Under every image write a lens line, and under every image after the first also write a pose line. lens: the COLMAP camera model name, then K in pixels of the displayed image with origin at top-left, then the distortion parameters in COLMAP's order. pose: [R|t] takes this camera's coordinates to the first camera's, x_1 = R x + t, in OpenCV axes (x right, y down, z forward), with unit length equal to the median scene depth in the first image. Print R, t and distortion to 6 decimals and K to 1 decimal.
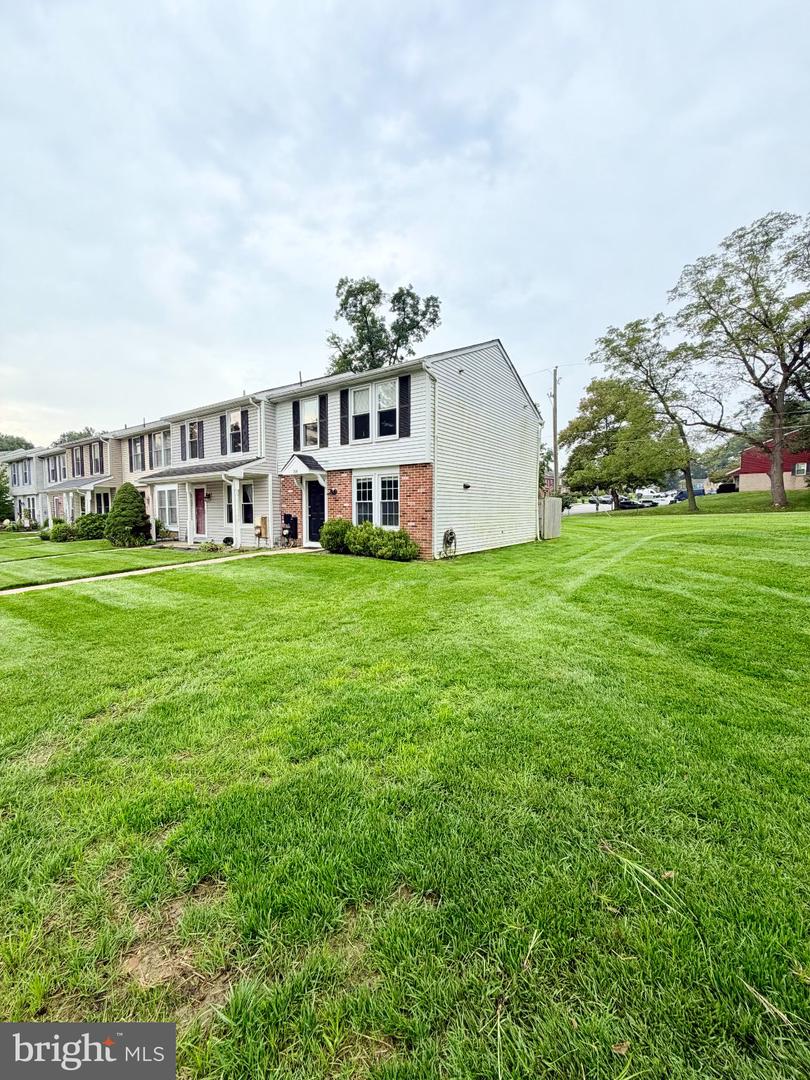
lens RADIAL K [[430.6, 0, 404.6], [0, 430.6, 537.0], [0, 0, 1]] dist [-0.001663, 0.000740]
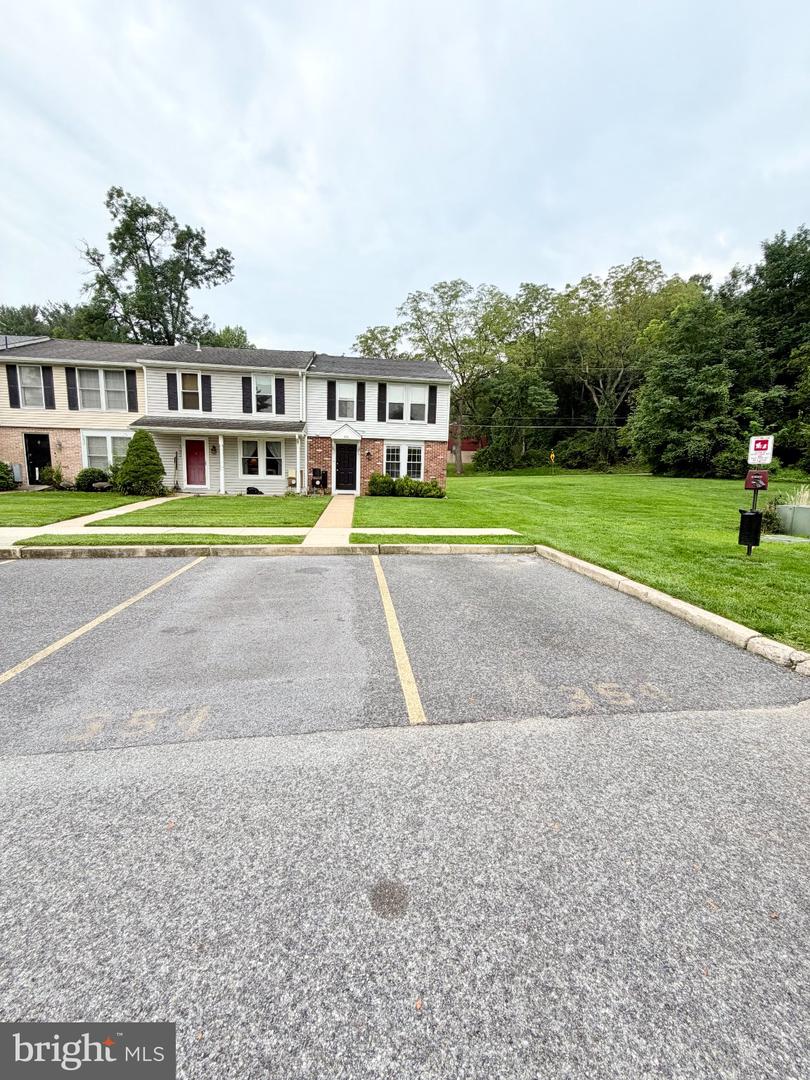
lens RADIAL K [[430.6, 0, 409.1], [0, 430.6, 536.4], [0, 0, 1]] dist [-0.001663, 0.000740]
pose [[0.737567, -0.072849, 0.671333, -2.651727], [0.015658, 0.995742, 0.090849, 0.099455], [-0.675092, -0.056496, 0.735567, -0.375410]]
